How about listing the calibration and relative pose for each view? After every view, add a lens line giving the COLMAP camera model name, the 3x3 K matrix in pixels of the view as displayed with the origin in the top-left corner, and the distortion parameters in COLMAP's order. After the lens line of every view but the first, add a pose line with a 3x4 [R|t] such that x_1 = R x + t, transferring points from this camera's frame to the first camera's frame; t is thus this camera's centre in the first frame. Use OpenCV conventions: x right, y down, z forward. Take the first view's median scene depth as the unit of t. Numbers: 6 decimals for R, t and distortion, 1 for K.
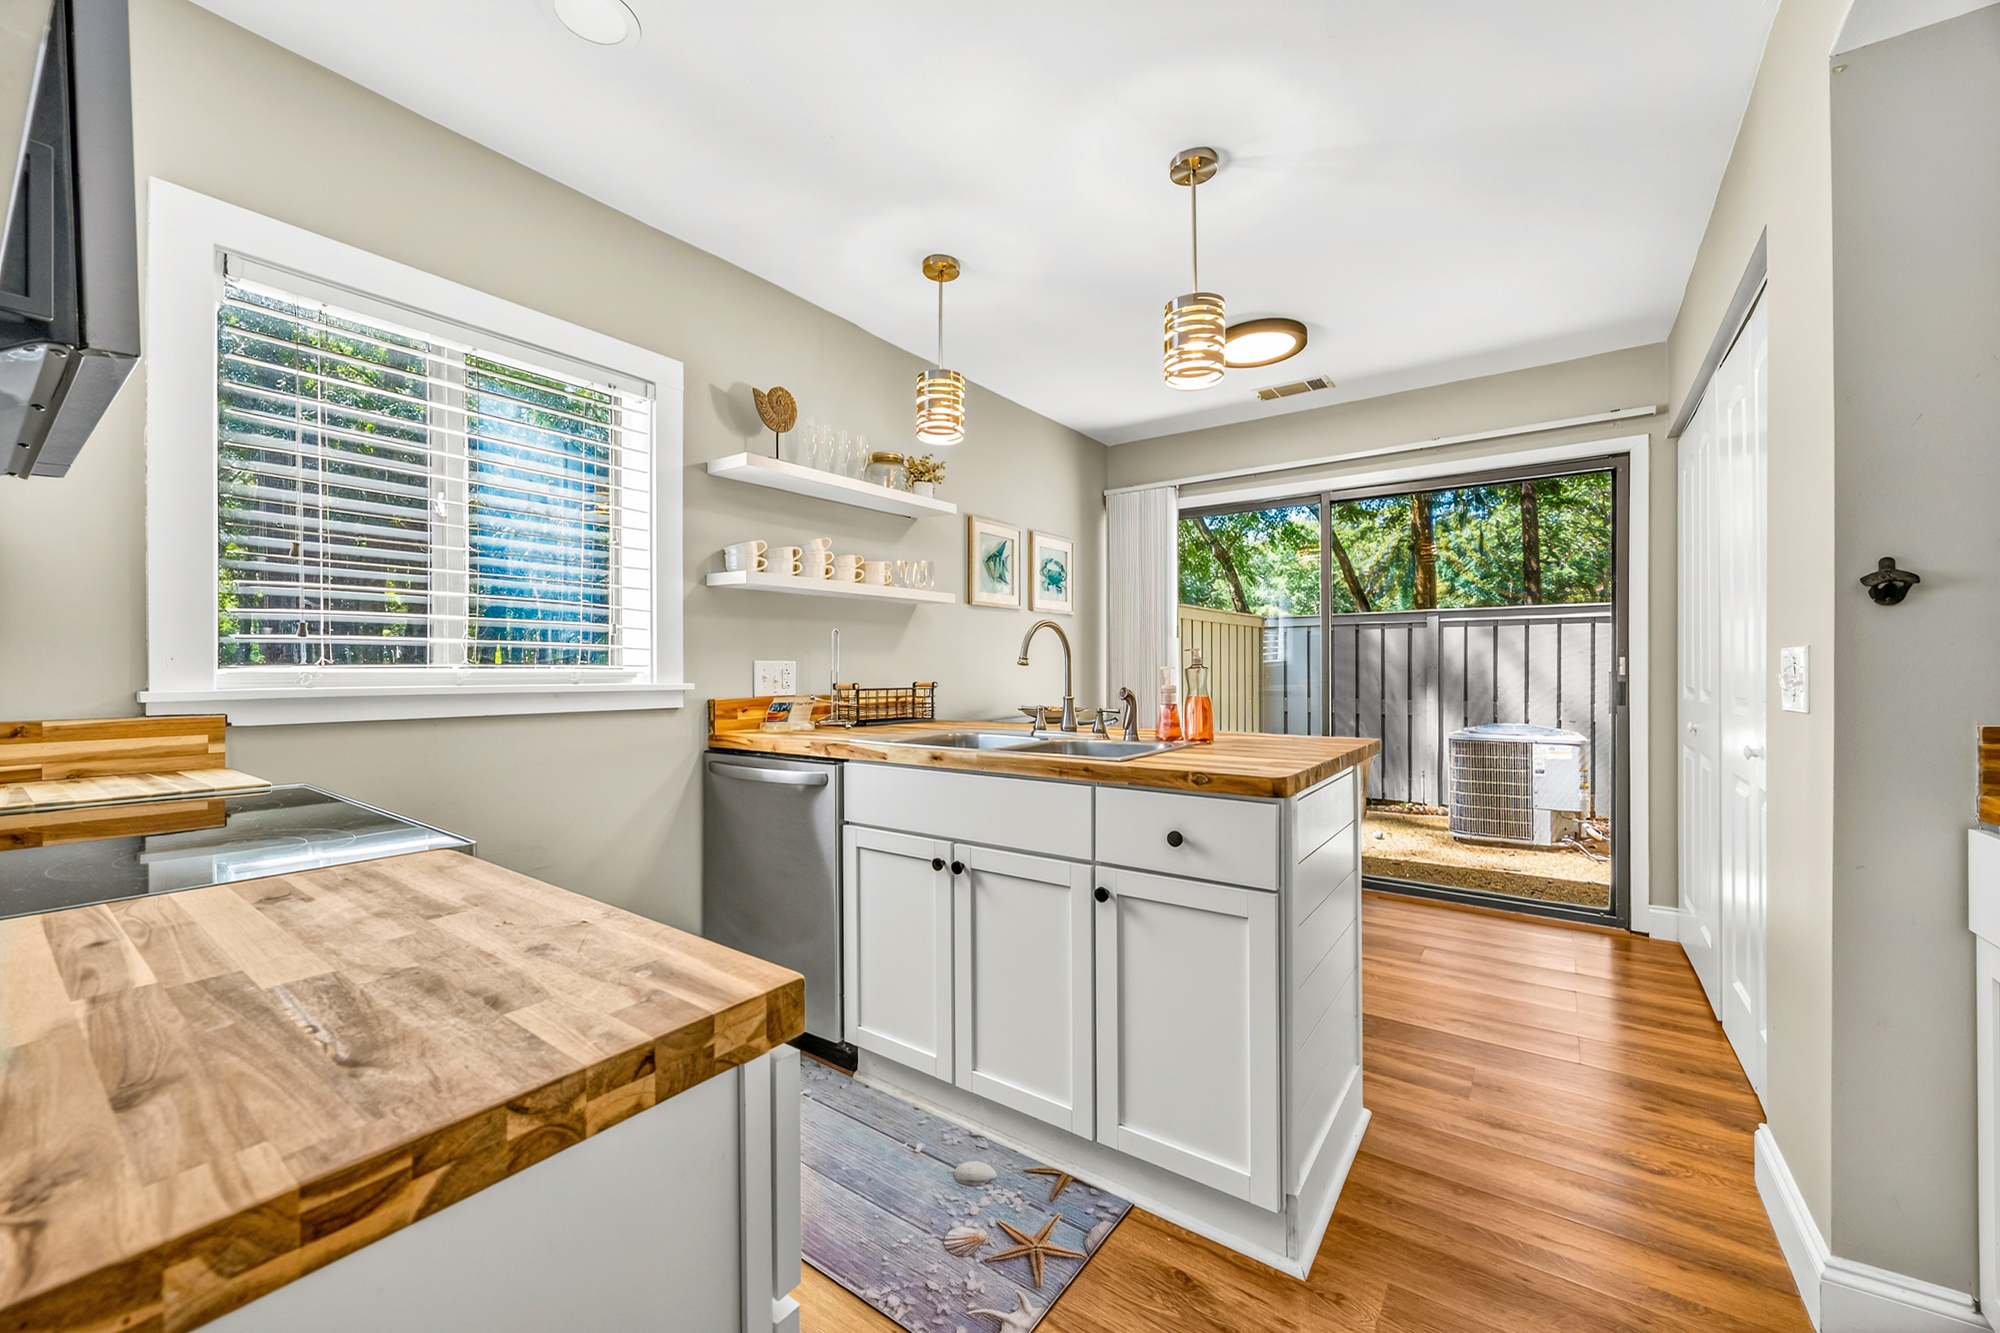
lens RADIAL K [[757.2, 0, 1002.8], [0, 757.2, 670.0], [0, 0, 1]] dist [-0.001988, -0.000466]
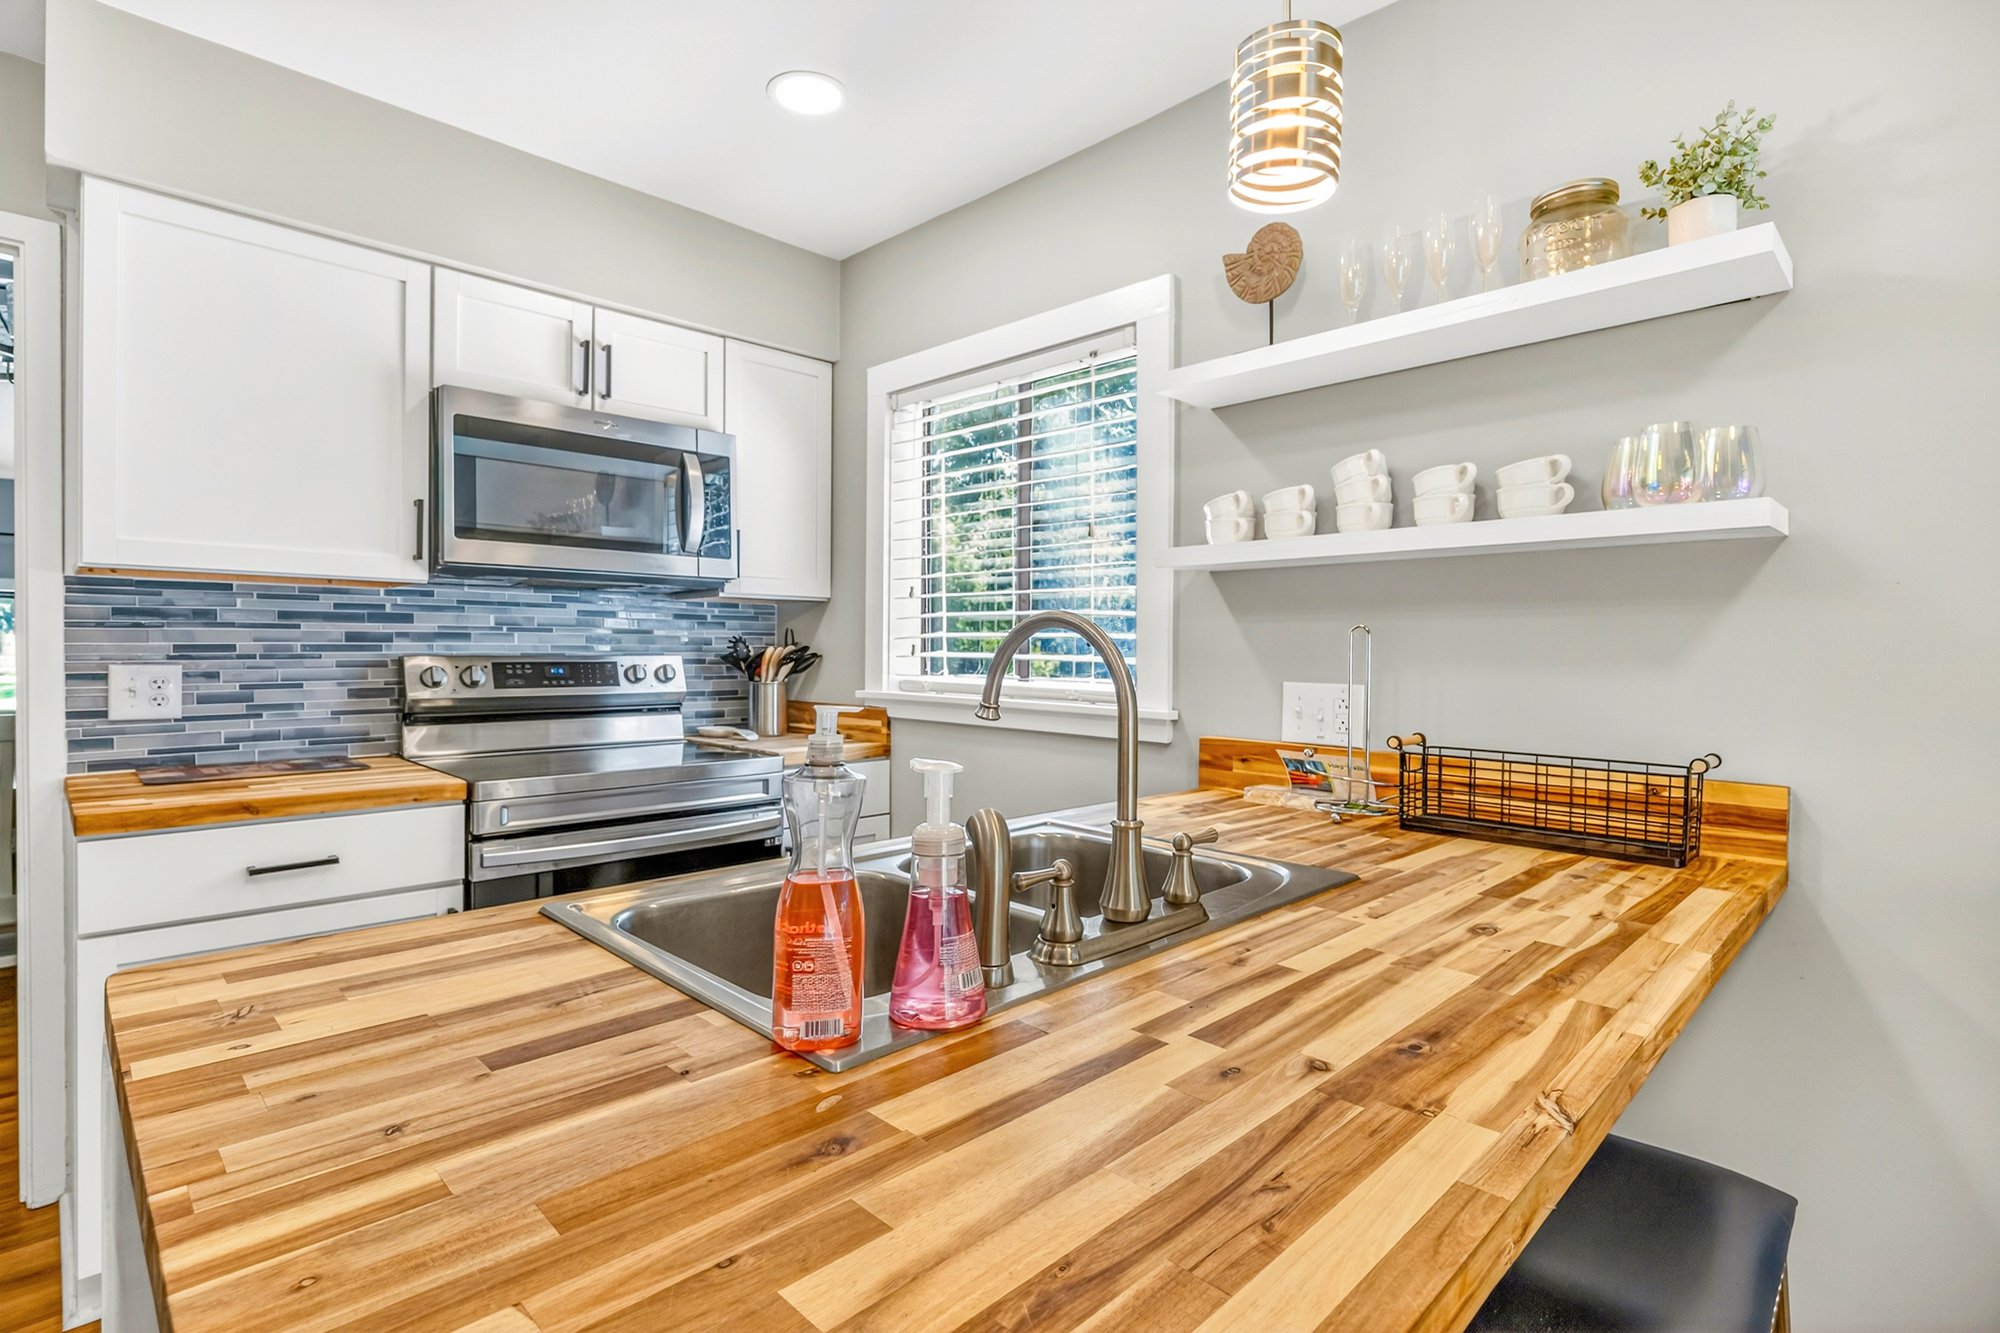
lens RADIAL K [[967.4, 0, 1002.7], [0, 967.4, 657.4], [0, 0, 1]] dist [-0.009172, -0.000189]
pose [[-0.146013, 0.006503, -0.989261, 0.606687], [-0.021964, 0.999711, 0.009814, -0.043129], [0.989039, 0.023161, -0.145828, 1.108702]]
